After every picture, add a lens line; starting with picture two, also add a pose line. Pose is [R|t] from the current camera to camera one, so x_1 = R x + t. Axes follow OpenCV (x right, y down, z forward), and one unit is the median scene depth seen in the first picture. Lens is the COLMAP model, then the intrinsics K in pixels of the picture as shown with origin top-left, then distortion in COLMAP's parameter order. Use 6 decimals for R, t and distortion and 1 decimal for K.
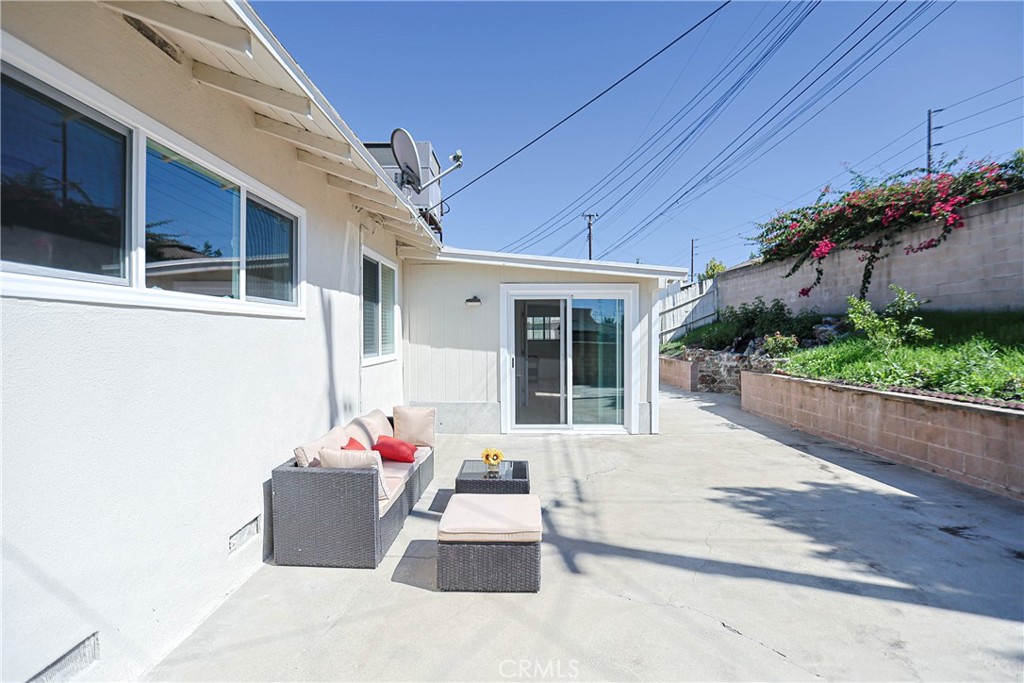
lens RADIAL K [[502.9, 0, 515.4], [0, 502.9, 341.0], [0, 0, 1]] dist [-0.060590, 0.026192]
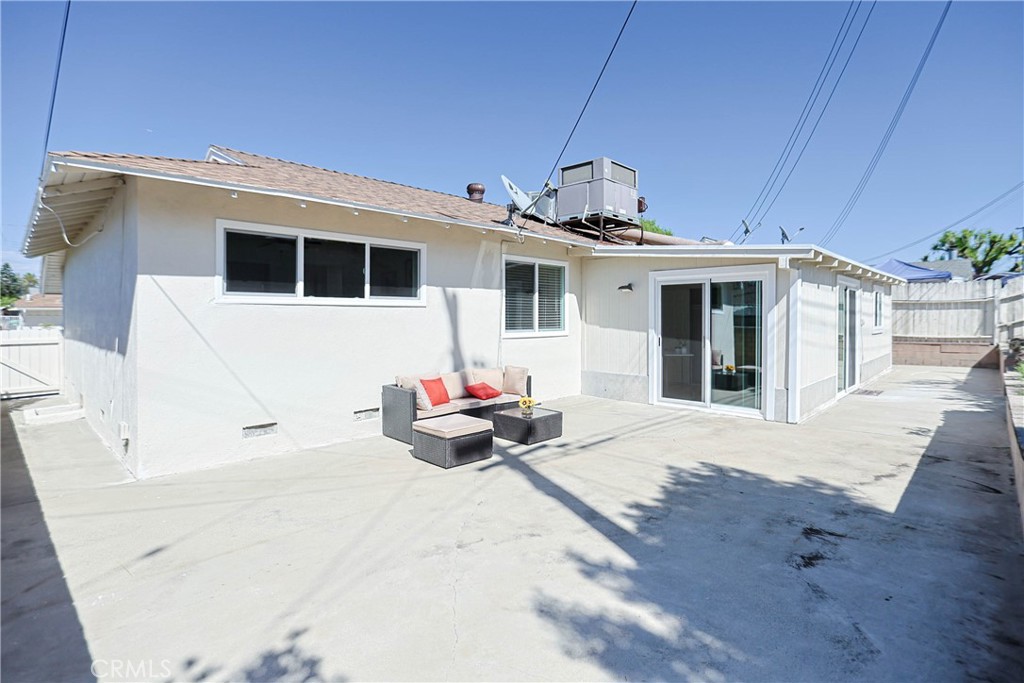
lens RADIAL K [[502.9, 0, 515.4], [0, 502.9, 341.0], [0, 0, 1]] dist [-0.060590, 0.026192]
pose [[0.722085, 0.034947, -0.690921, 0.995833], [-0.010561, 0.999164, 0.039500, 0.001032], [0.691724, -0.021226, 0.721850, -0.042190]]
